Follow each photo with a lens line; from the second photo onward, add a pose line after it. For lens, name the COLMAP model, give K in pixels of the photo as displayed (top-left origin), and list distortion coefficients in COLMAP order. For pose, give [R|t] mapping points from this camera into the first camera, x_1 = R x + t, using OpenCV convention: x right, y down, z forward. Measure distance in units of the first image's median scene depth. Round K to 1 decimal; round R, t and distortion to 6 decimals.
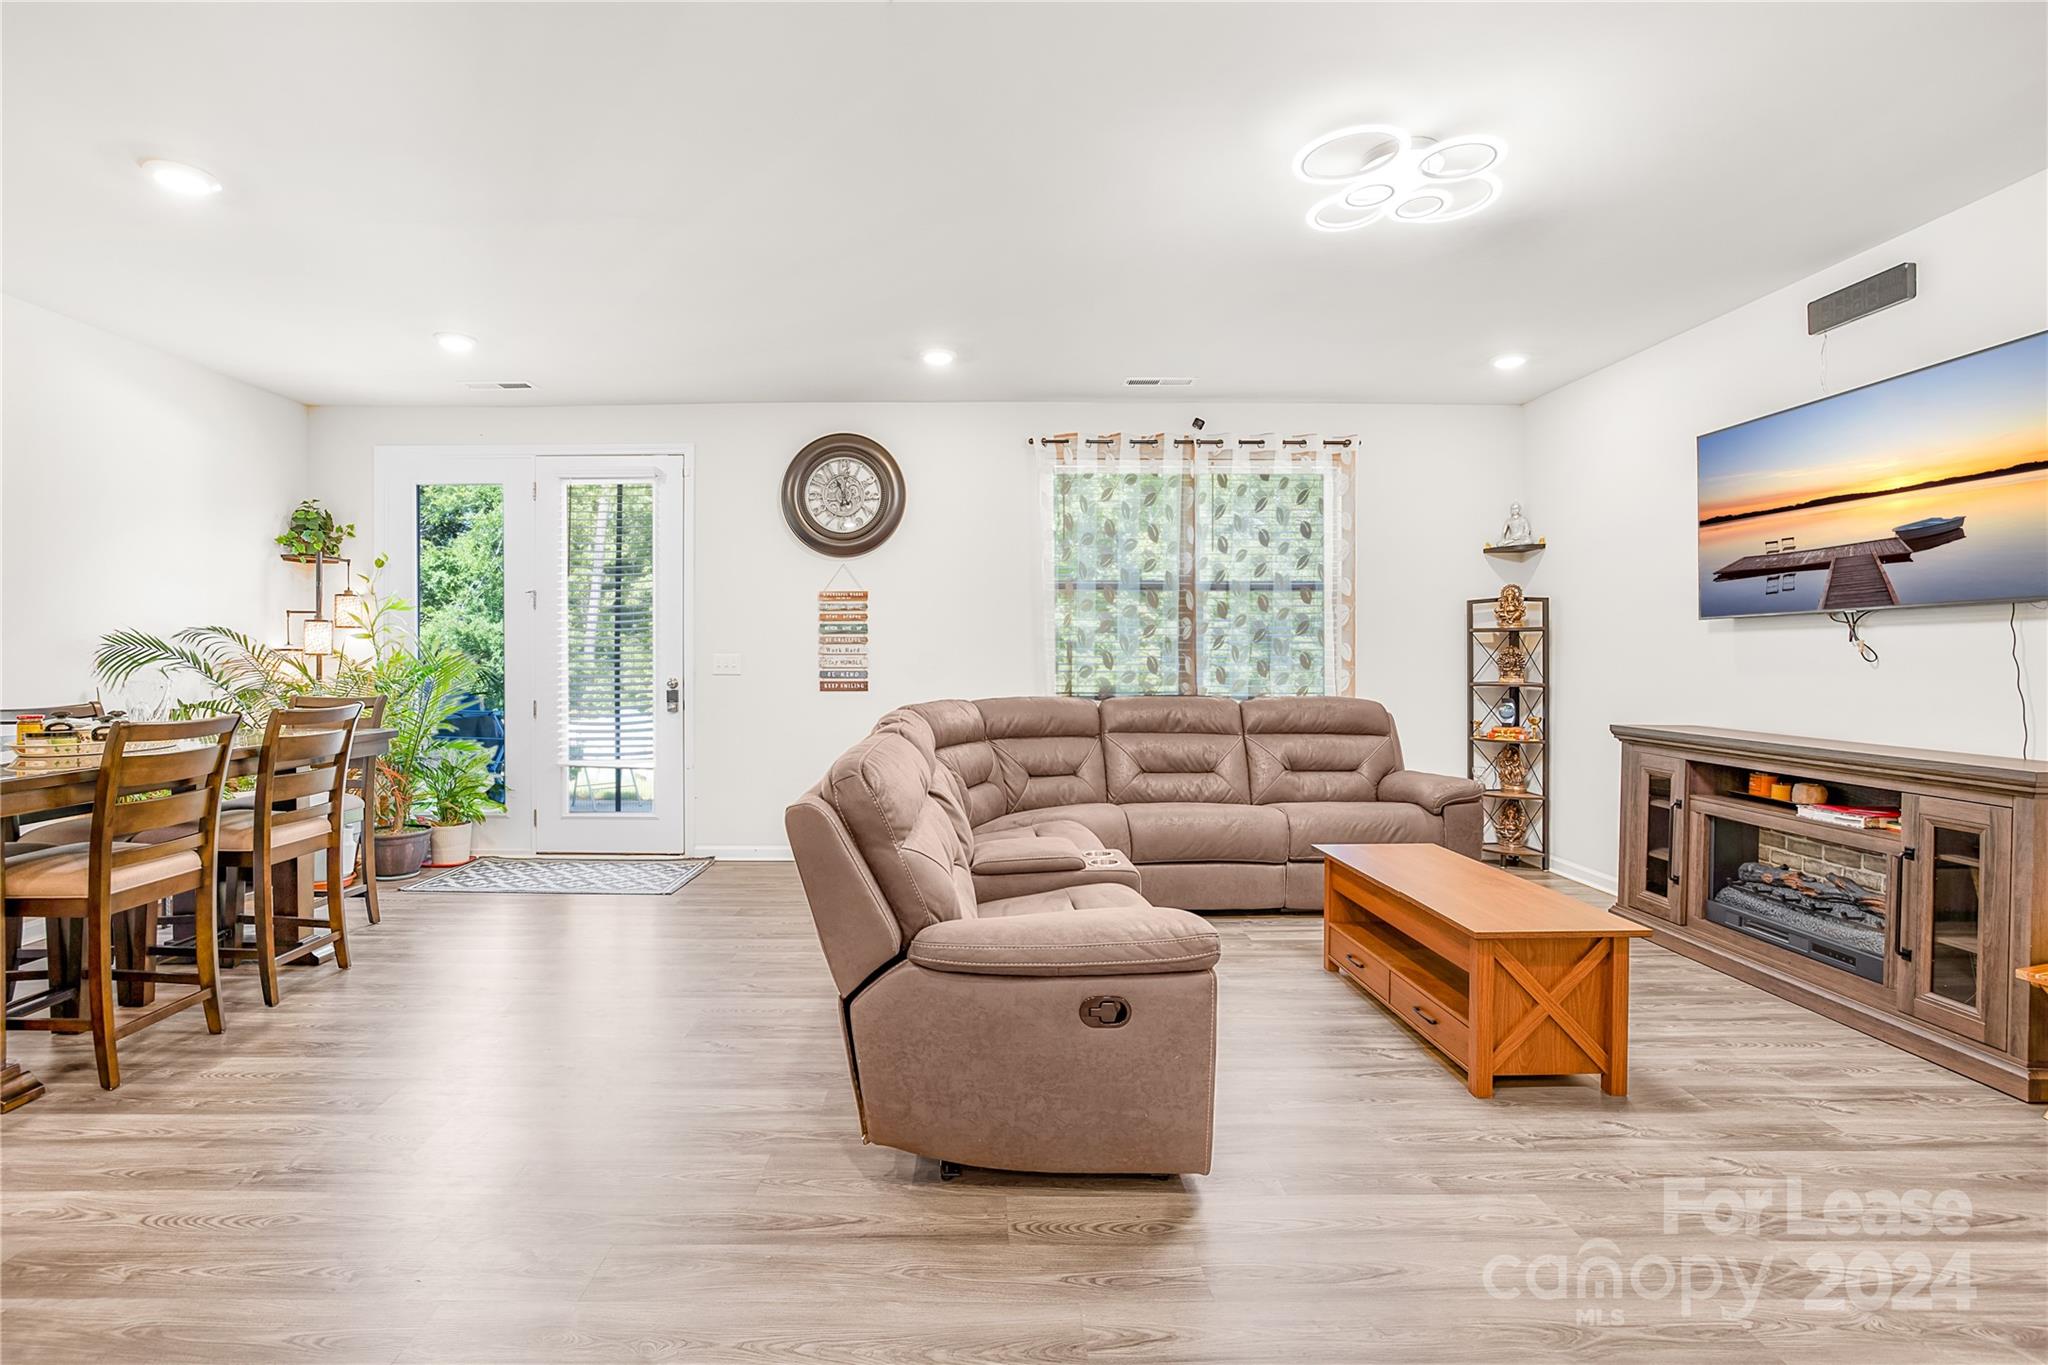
lens RADIAL K [[934.0, 0, 972.7], [0, 934.0, 659.8], [0, 0, 1]] dist [-0.036714, 0.018560]
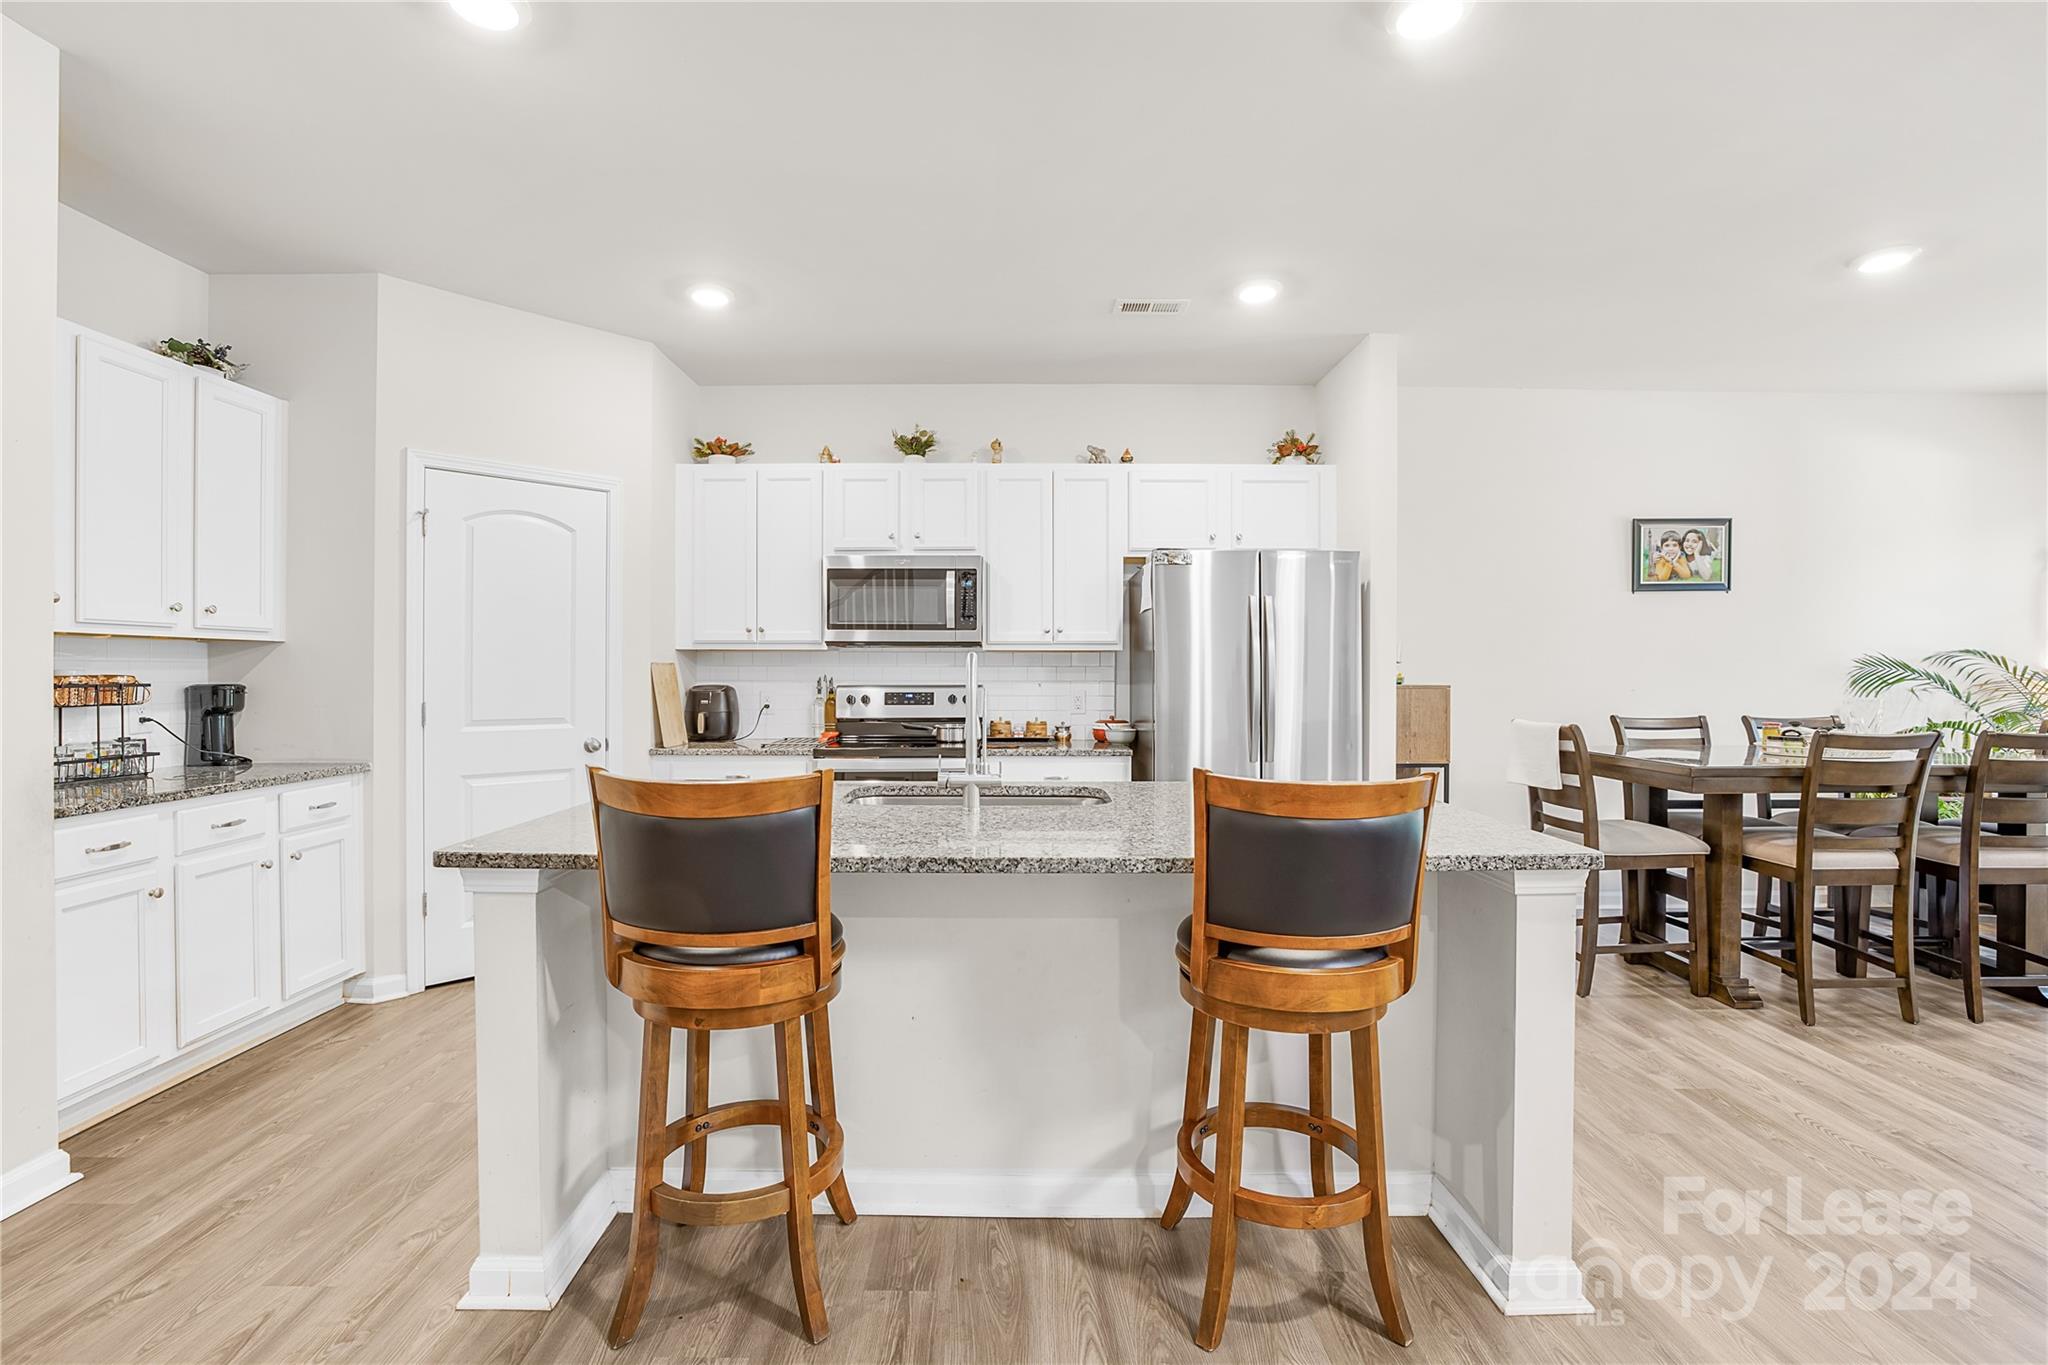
lens RADIAL K [[911.7, 0, 1024.0], [0, 911.7, 682.5], [0, 0, 1]] dist [-0.037342, 0.015841]
pose [[0.010886, 0.011664, -0.999873, 0.144029], [-0.007180, 0.999907, 0.011586, -0.002311], [0.999915, 0.007053, 0.010968, -0.046929]]
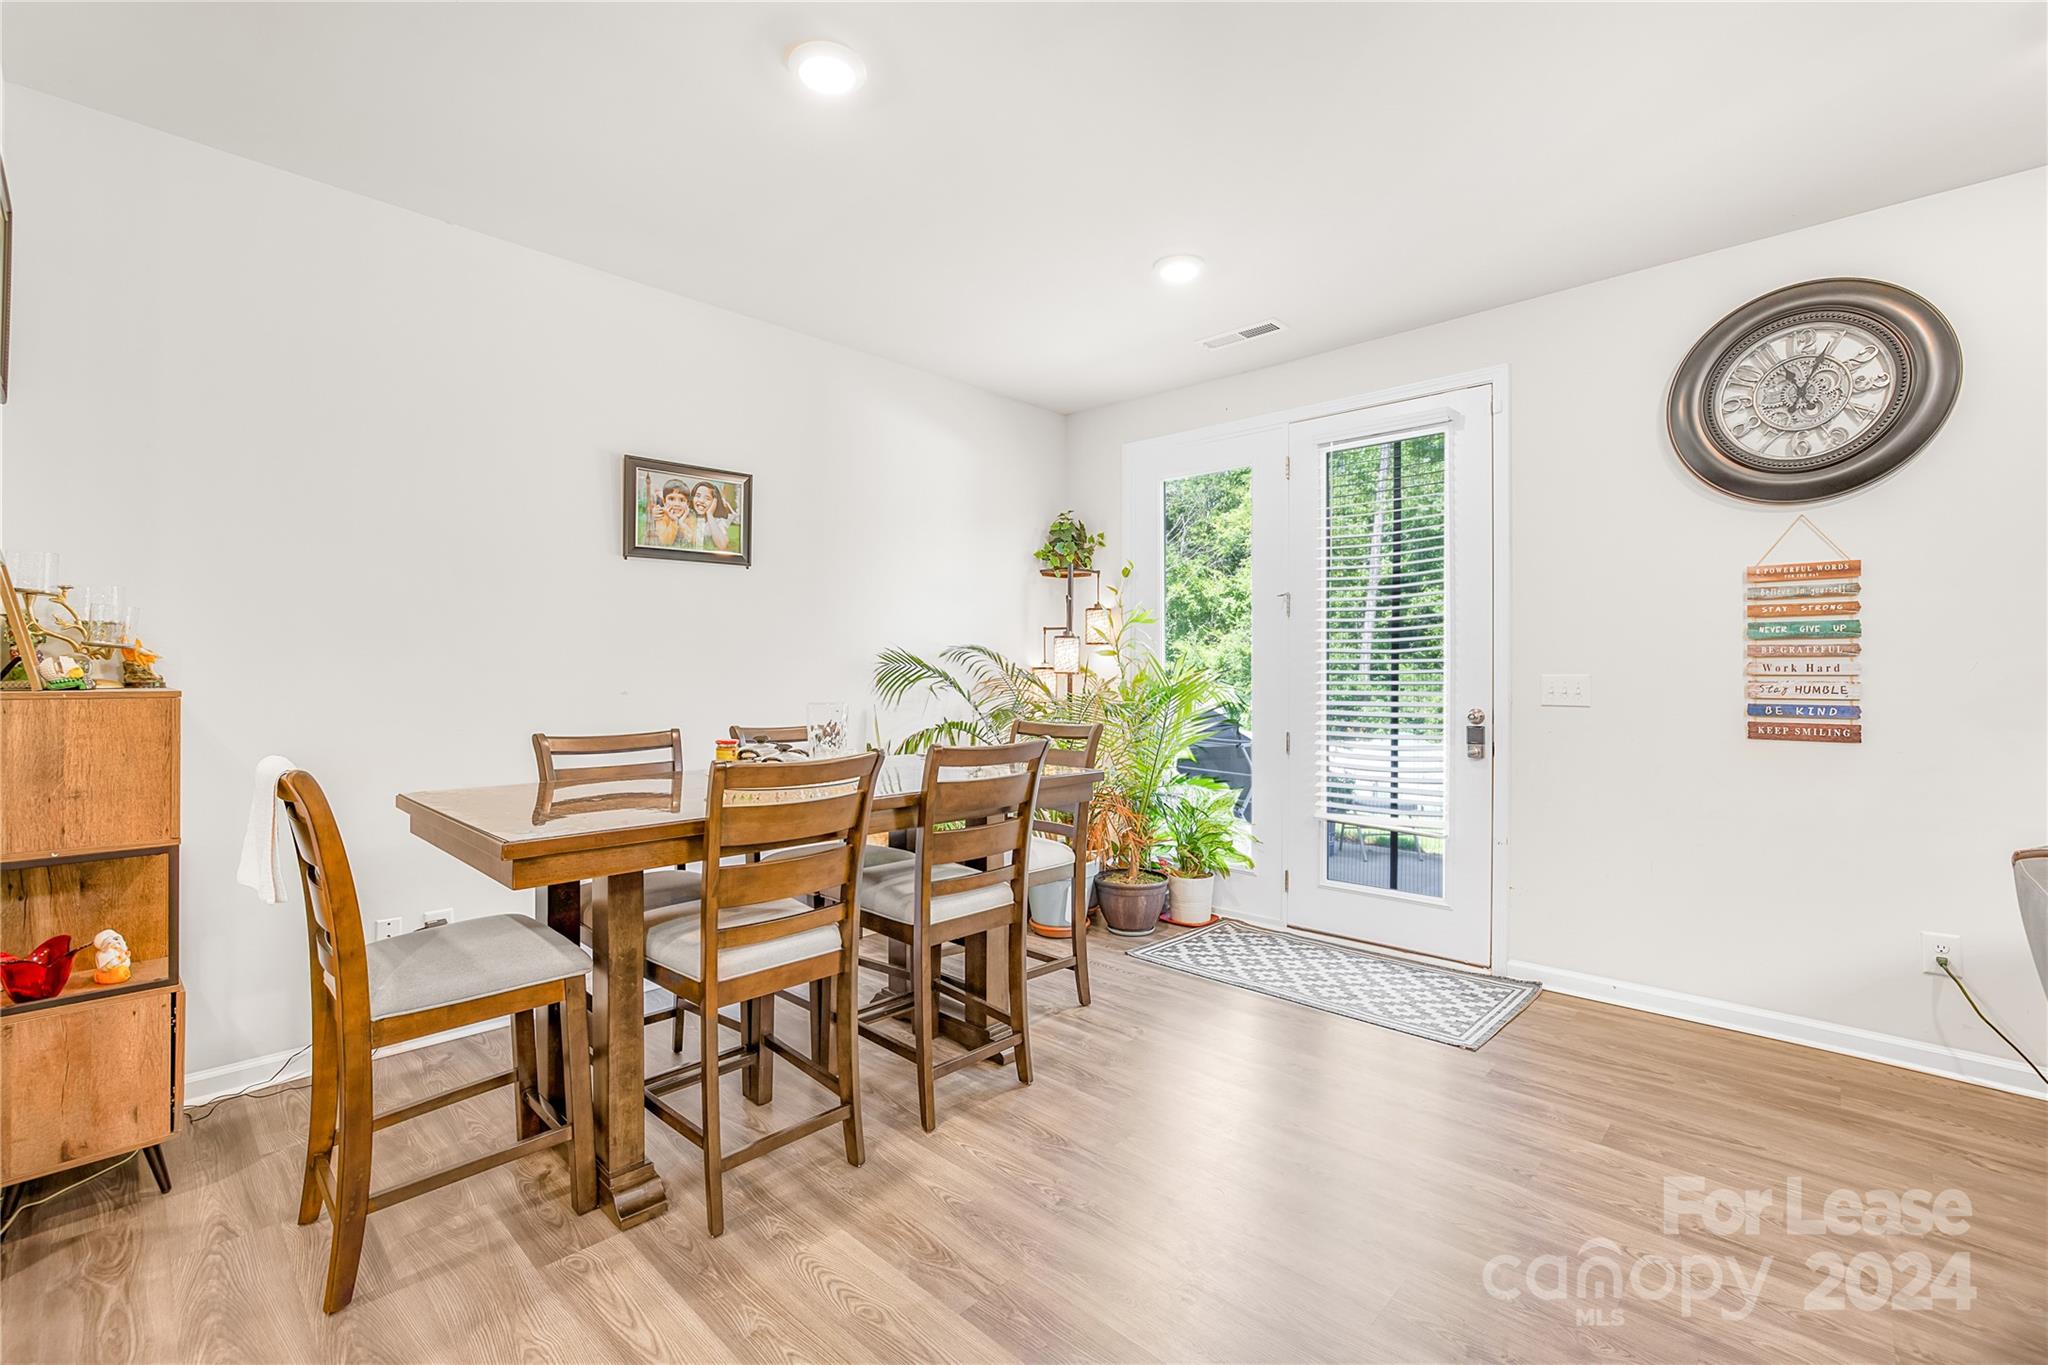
lens RADIAL K [[886.1, 0, 1009.4], [0, 886.1, 672.7], [0, 0, 1]] dist [-0.042999, 0.016372]
pose [[0.713279, 0.002038, -0.700877, -0.139083], [-0.007220, 0.999964, -0.004440, -0.002235], [0.700843, 0.008228, 0.713268, 0.359755]]
